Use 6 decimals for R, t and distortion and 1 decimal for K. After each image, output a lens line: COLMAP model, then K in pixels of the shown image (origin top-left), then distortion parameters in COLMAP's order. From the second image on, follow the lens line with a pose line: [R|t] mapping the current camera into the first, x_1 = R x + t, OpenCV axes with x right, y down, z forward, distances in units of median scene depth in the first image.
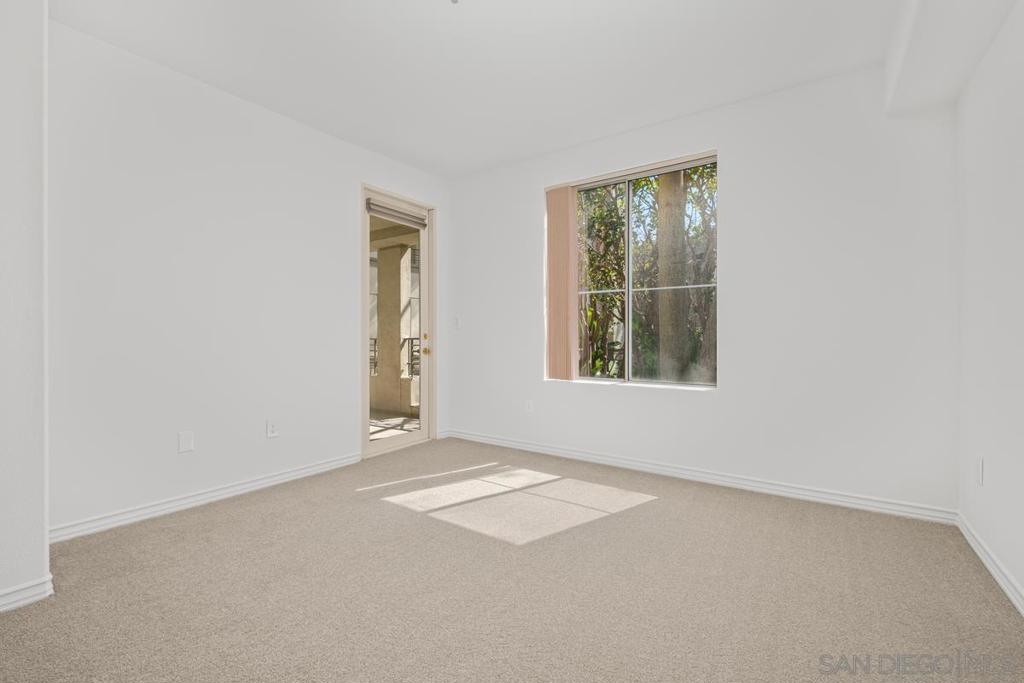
lens RADIAL K [[446.6, 0, 512.3], [0, 446.6, 342.1], [0, 0, 1]] dist [0.004169, -0.004099]
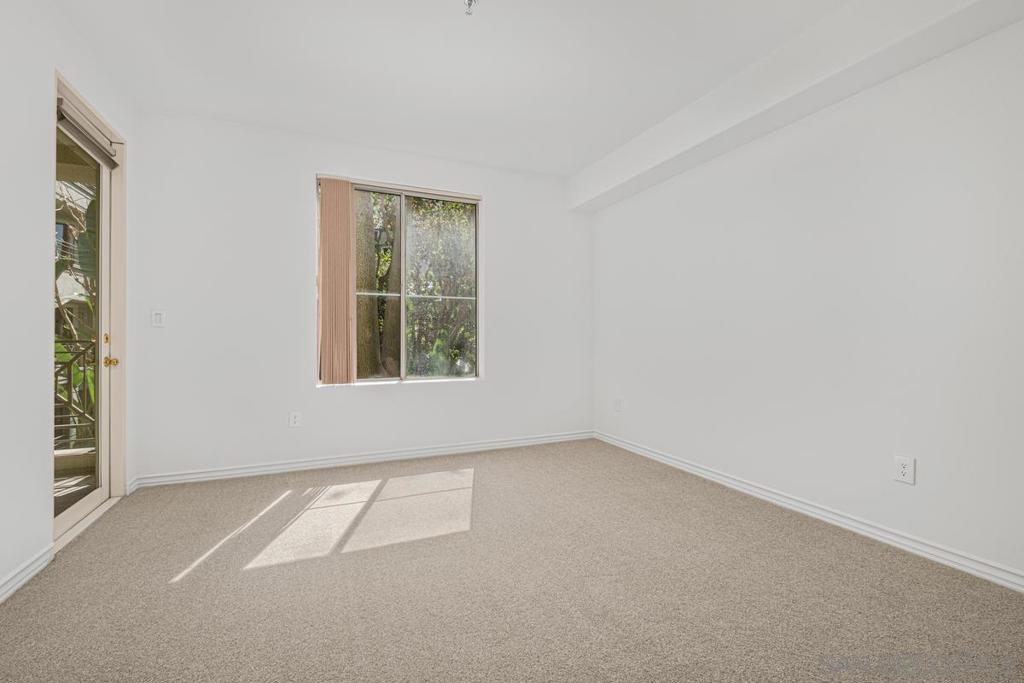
lens RADIAL K [[446.6, 0, 514.3], [0, 446.6, 337.1], [0, 0, 1]] dist [0.004169, -0.004099]
pose [[0.511745, 0.000395, 0.859137, -0.592885], [0.010988, 0.999915, -0.007005, -0.005310], [-0.859067, 0.013025, 0.511697, 0.233567]]
